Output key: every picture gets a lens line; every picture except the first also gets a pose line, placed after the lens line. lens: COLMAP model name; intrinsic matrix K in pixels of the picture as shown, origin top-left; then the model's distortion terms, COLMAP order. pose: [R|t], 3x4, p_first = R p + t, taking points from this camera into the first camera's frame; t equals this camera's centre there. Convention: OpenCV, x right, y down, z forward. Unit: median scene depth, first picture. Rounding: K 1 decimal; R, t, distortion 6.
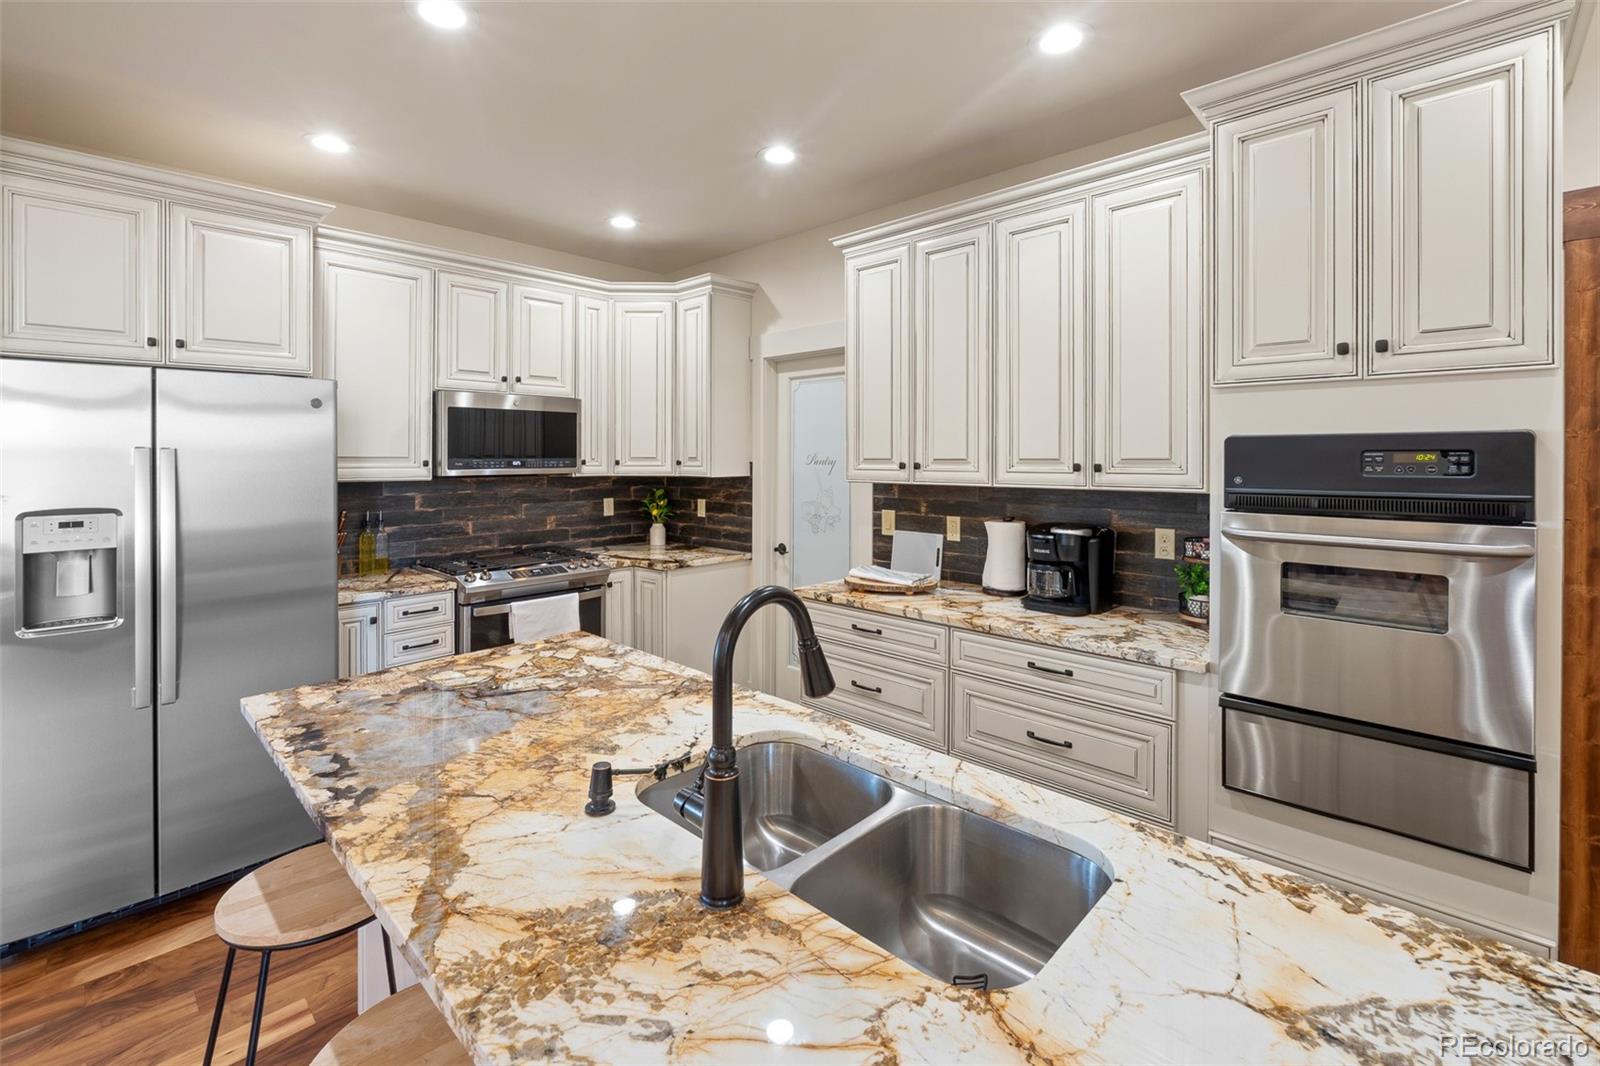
lens RADIAL K [[698.0, 0, 807.3], [0, 698.0, 452.1], [0, 0, 1]] dist [-0.002077, -0.001563]
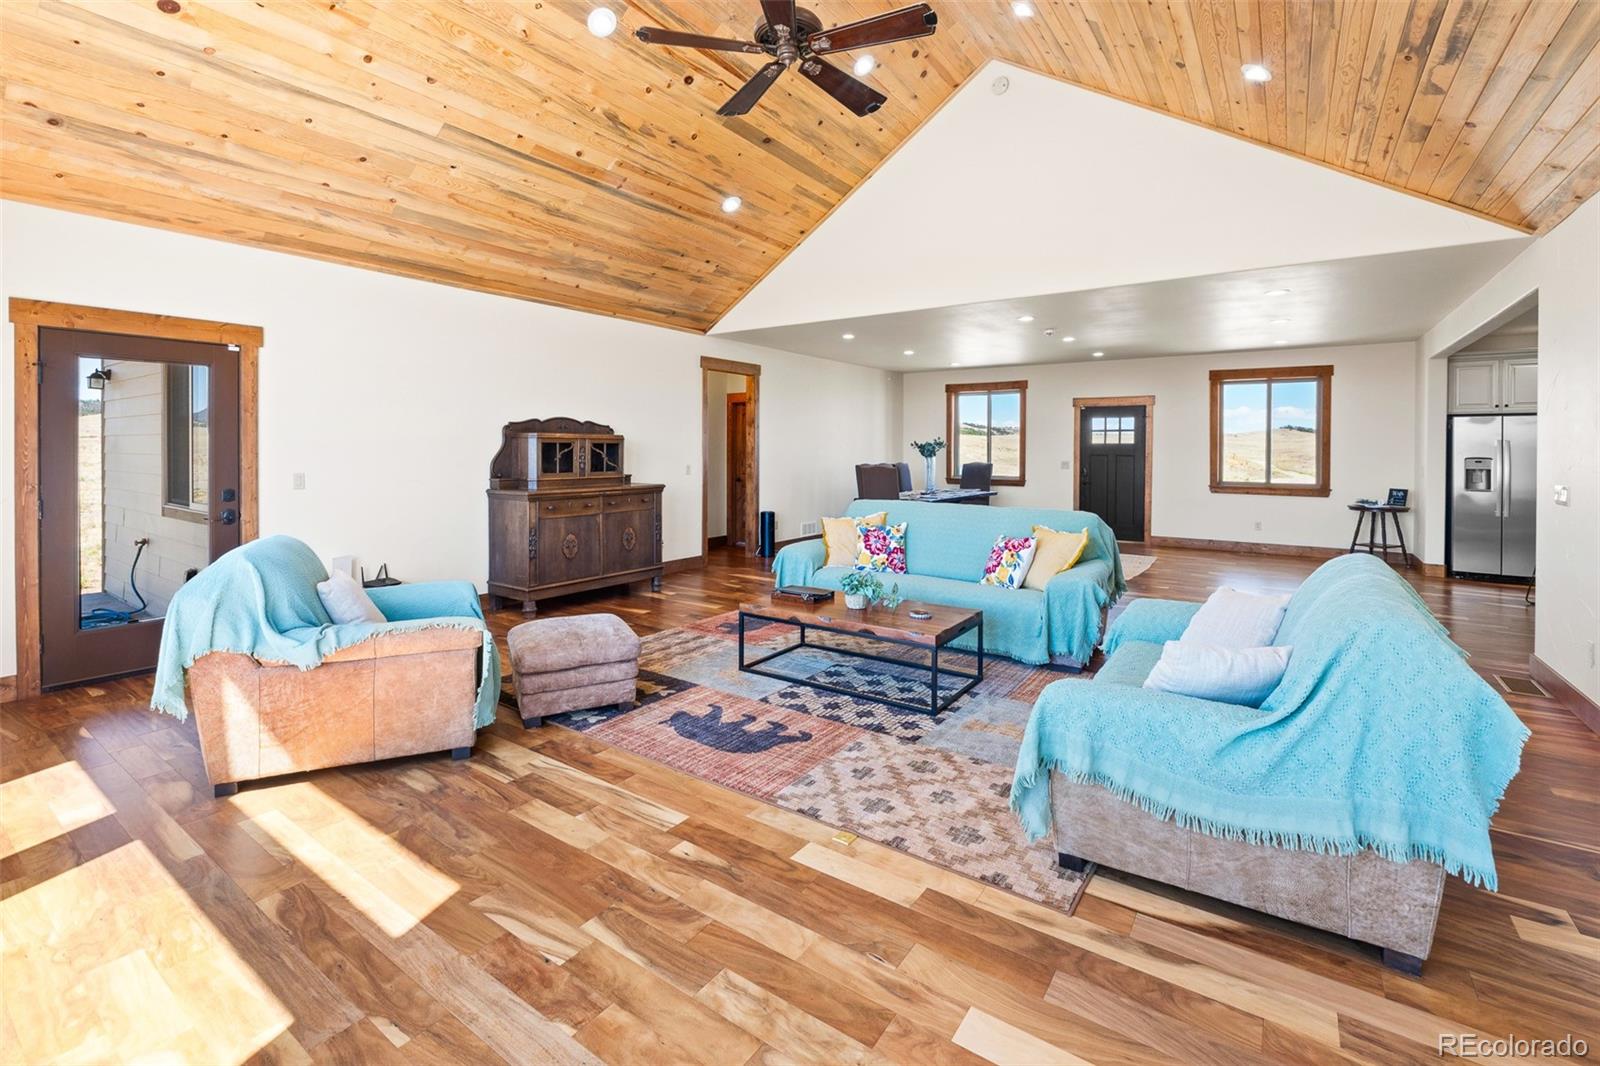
lens RADIAL K [[698.0, 0, 807.8], [0, 698.0, 463.0], [0, 0, 1]] dist [-0.002077, -0.001563]
pose [[0.135635, 0.023426, -0.990482, 1.252844], [-0.001785, 0.999725, 0.023400, 0.018760], [0.990757, -0.001406, 0.135639, -1.797254]]
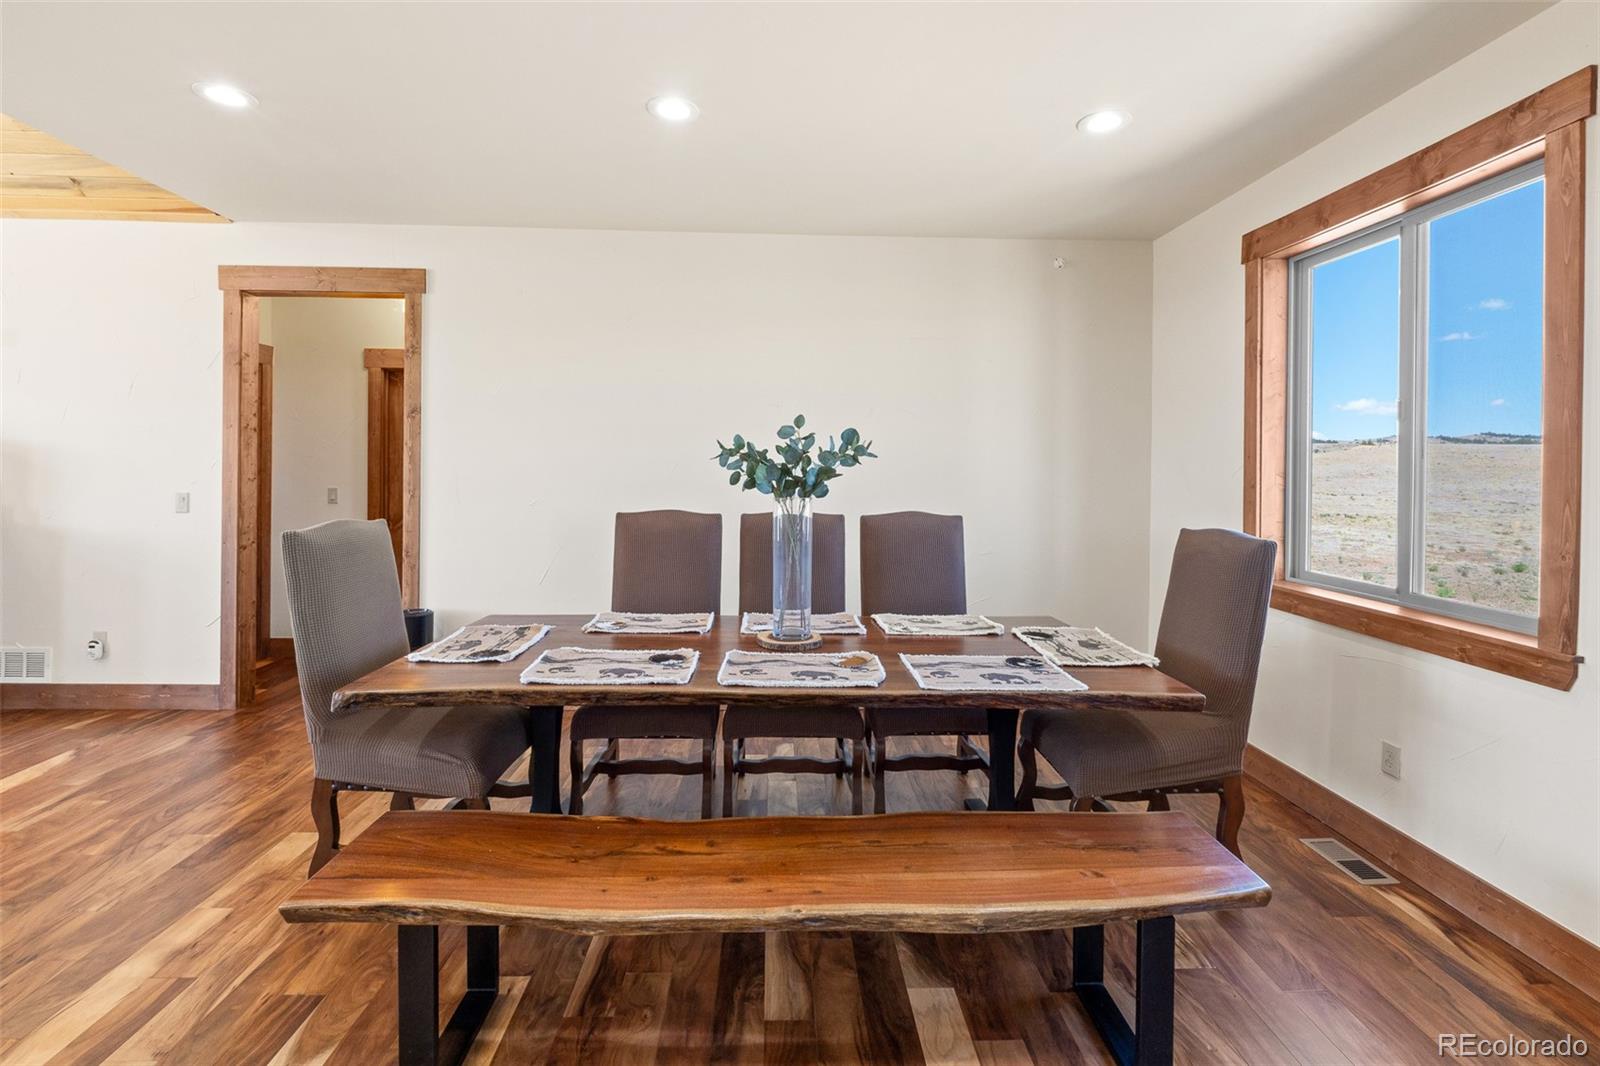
lens RADIAL K [[698.0, 0, 775.0], [0, 698.0, 467.5], [0, 0, 1]] dist [-0.002077, -0.001563]
pose [[-0.718509, -0.003858, -0.695507, -1.041963], [-0.007773, 0.999967, 0.002483, 0.027639], [0.695474, 0.007190, -0.718515, -0.371053]]
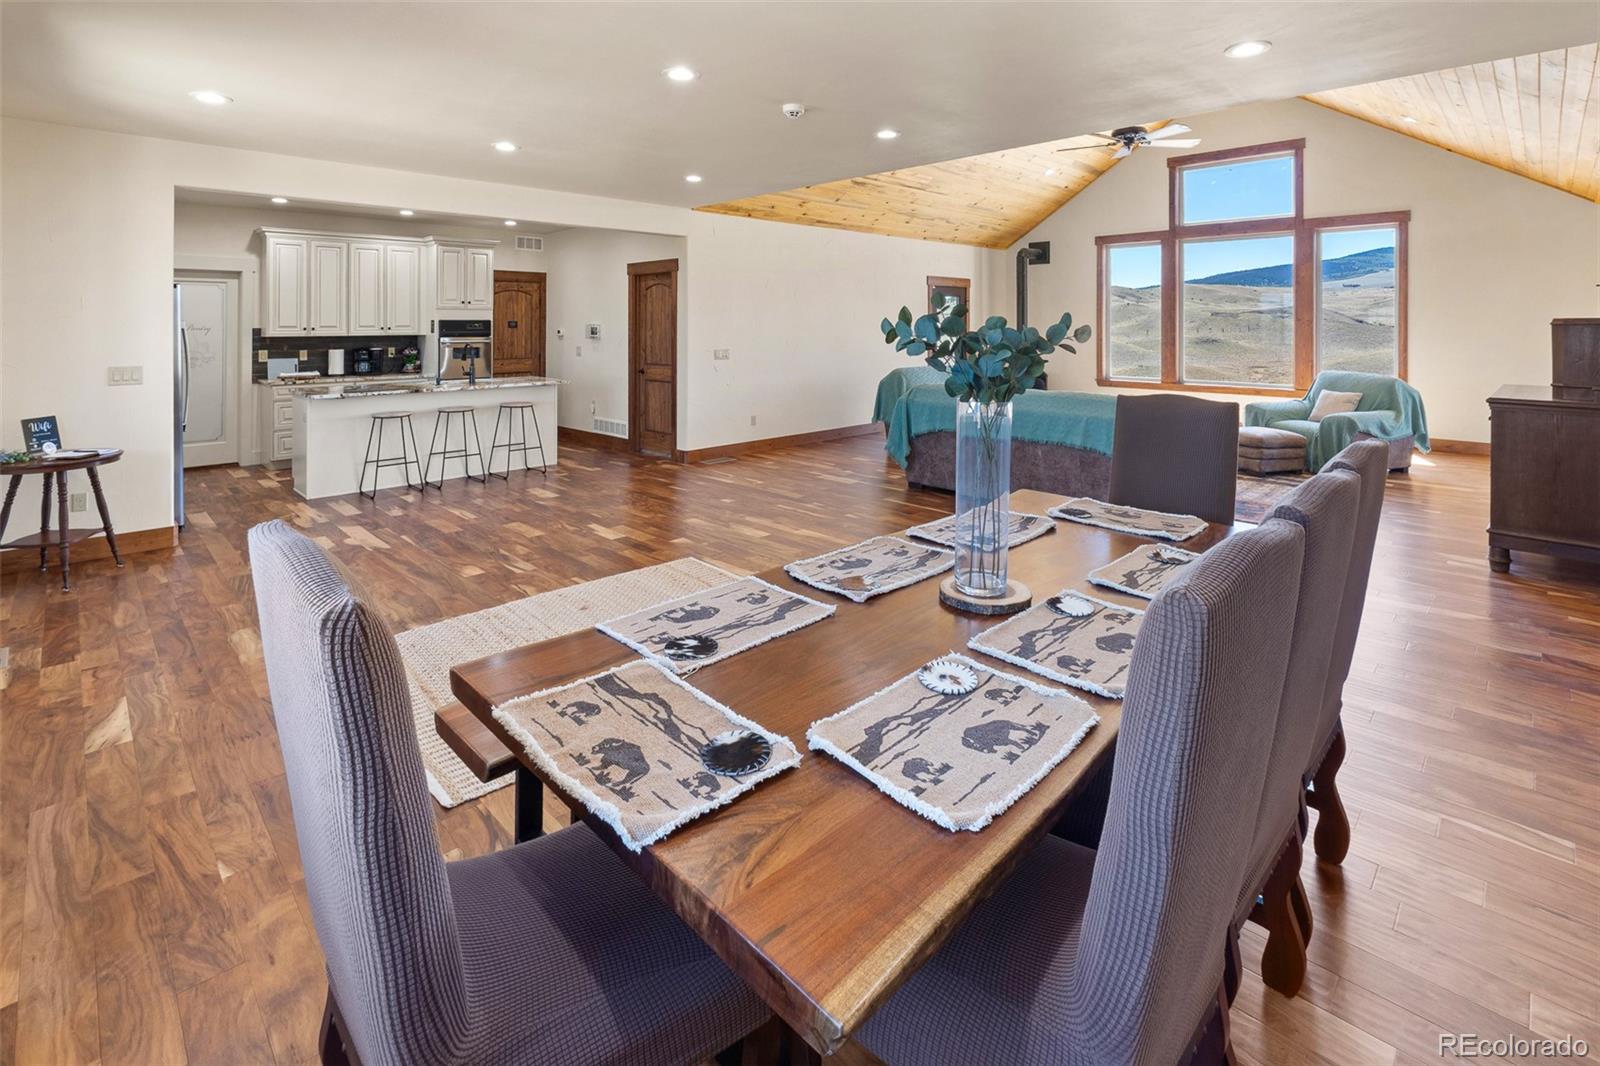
lens RADIAL K [[771.8, 0, 792.3], [0, 771.8, 316.5], [0, 0, 1]] dist [-0.005152, -0.000204]
pose [[0.047012, 0.009733, 0.998847, -2.197681], [-0.001777, 0.999952, -0.009660, -0.001719], [-0.998893, -0.001320, 0.047027, -0.756390]]
